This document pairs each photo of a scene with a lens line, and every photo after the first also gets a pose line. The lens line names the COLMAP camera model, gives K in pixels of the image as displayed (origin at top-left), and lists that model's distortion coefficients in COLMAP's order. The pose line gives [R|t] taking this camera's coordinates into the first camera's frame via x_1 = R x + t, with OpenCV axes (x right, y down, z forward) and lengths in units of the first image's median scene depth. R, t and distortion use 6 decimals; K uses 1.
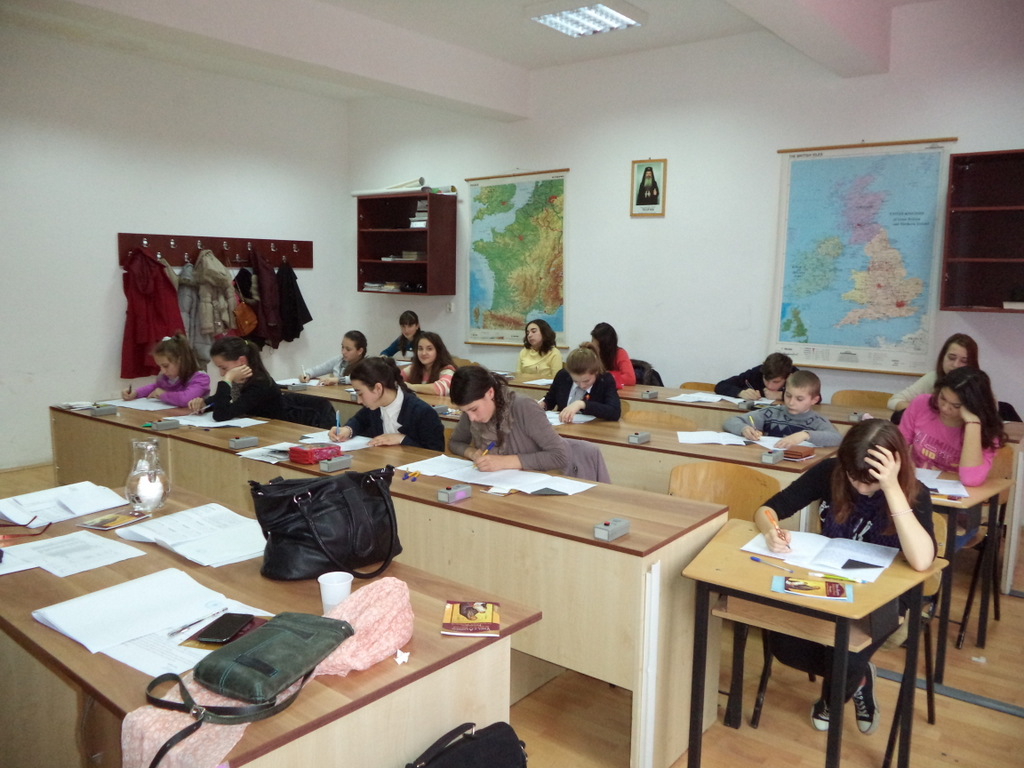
lens RADIAL K [[844.5, 0, 511.3], [0, 844.5, 383.7], [0, 0, 1]] dist [-0.001492, -0.007189]
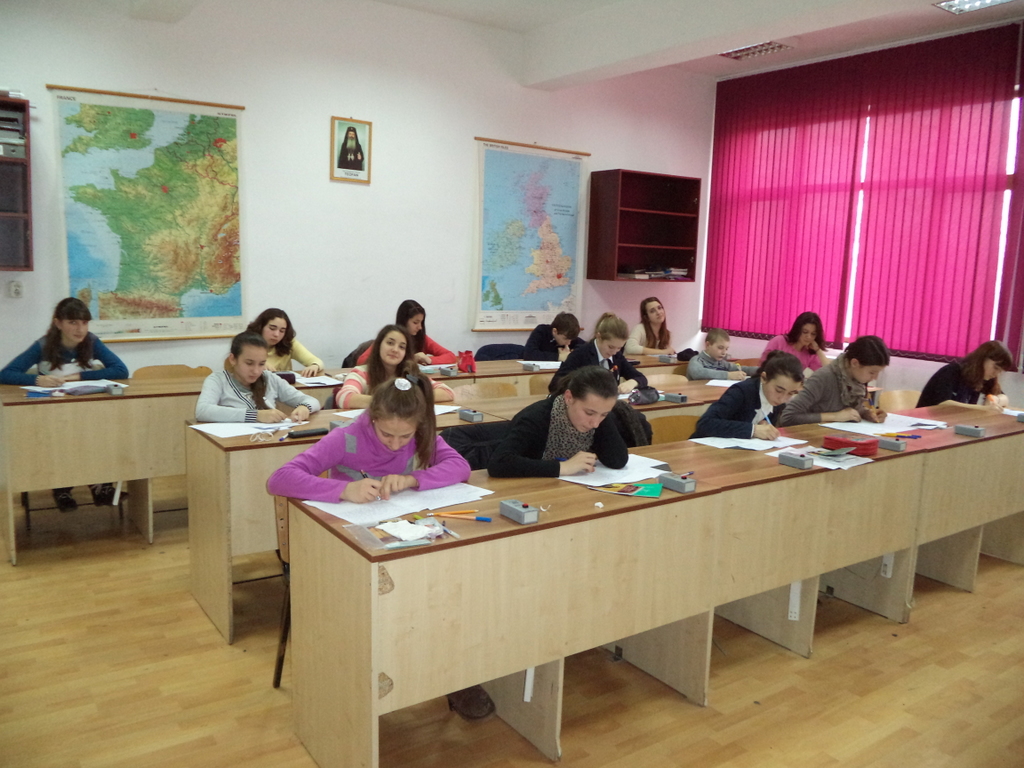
lens RADIAL K [[844.5, 0, 509.0], [0, 844.5, 385.0], [0, 0, 1]] dist [-0.001492, -0.007189]
pose [[0.290819, -0.143669, 0.945930, -0.628721], [0.087316, 0.988521, 0.123294, -0.073718], [-0.952786, 0.046738, 0.300025, 0.534000]]
